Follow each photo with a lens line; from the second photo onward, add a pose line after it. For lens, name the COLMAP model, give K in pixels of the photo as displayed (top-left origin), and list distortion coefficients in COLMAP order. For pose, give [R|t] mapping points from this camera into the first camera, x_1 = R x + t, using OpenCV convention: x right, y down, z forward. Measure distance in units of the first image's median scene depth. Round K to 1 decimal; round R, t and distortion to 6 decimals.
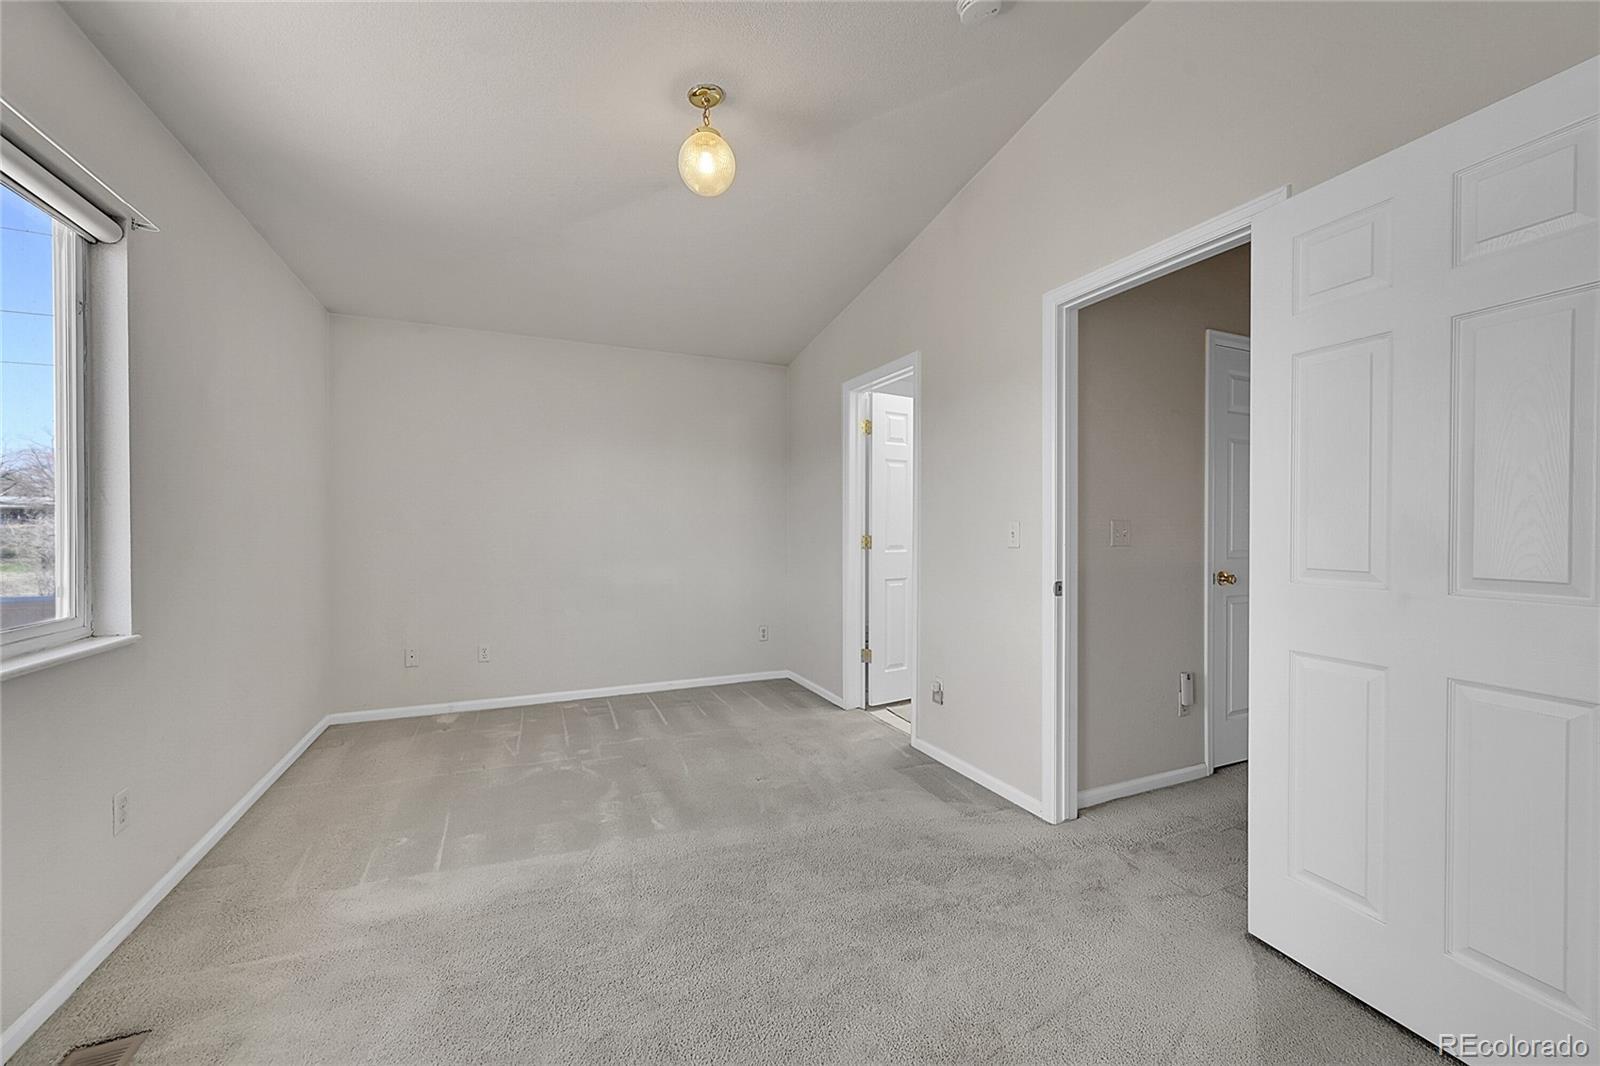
lens RADIAL K [[648.4, 0, 771.6], [0, 648.4, 535.2], [0, 0, 1]] dist [-0.000001, -0.000268]
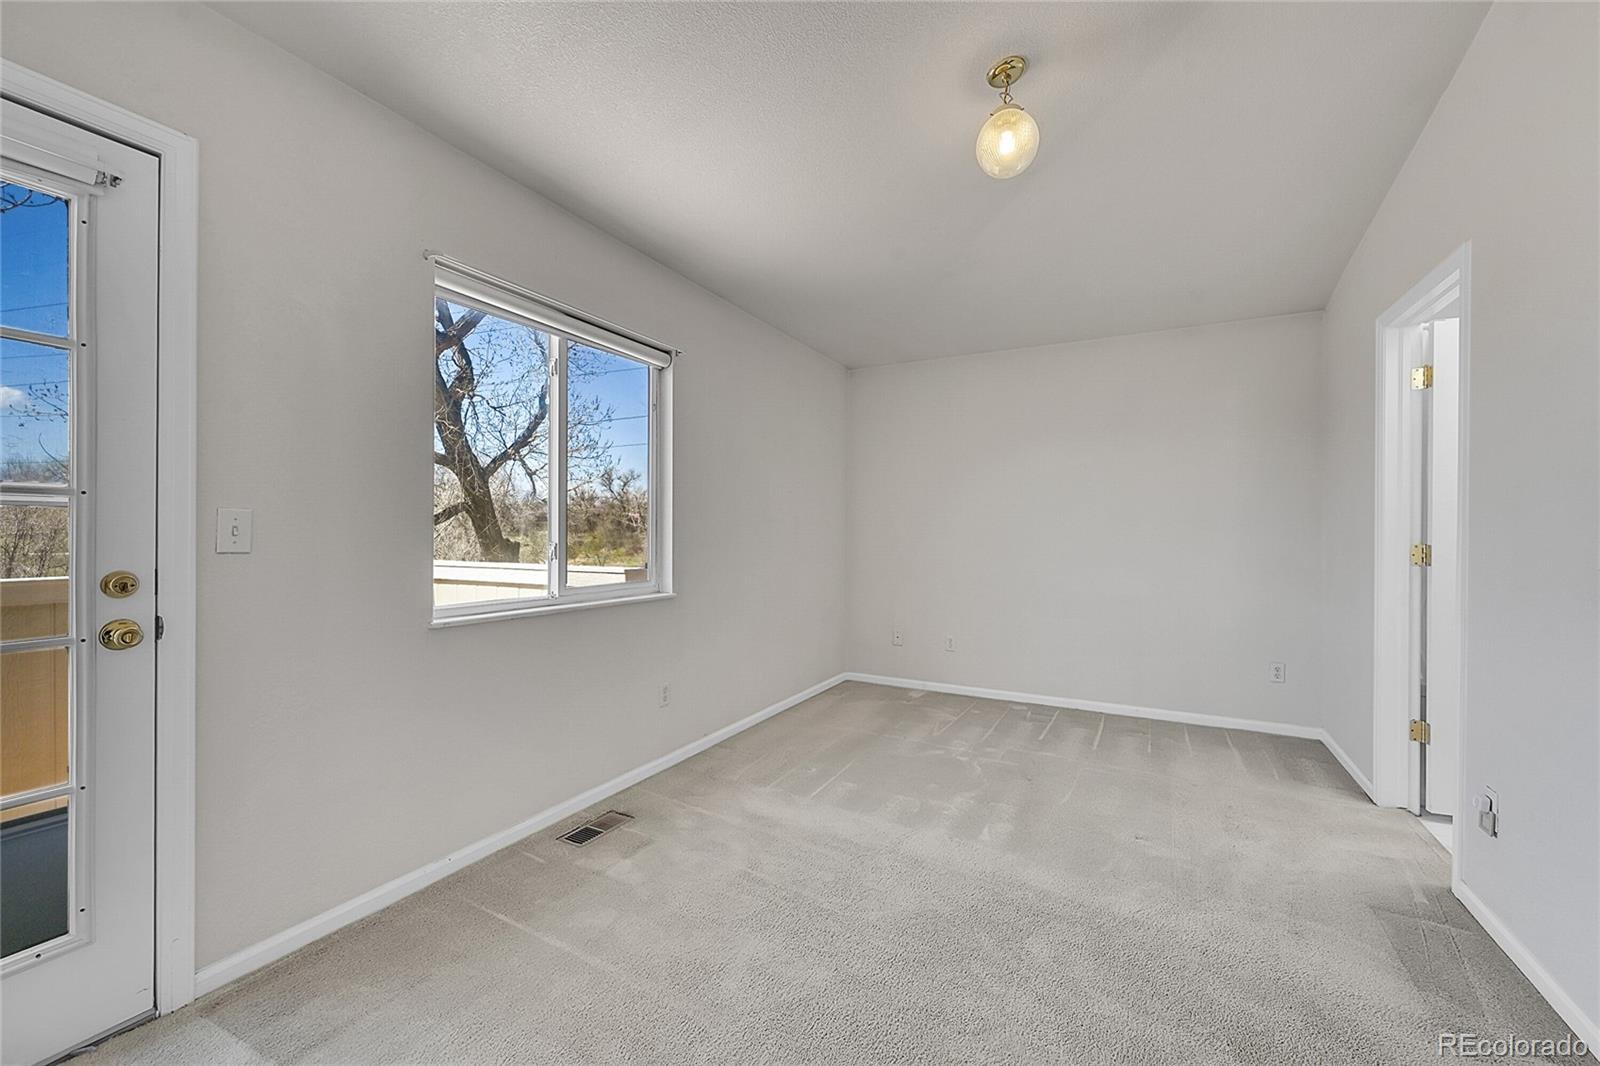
lens RADIAL K [[634.0, 0, 806.9], [0, 634.0, 531.3], [0, 0, 1]] dist [-0.001124, -0.000298]
pose [[0.606543, 0.002489, -0.795047, 0.321099], [-0.012868, 0.999895, -0.006687, -0.001255], [0.794947, 0.014287, 0.606511, 0.152642]]
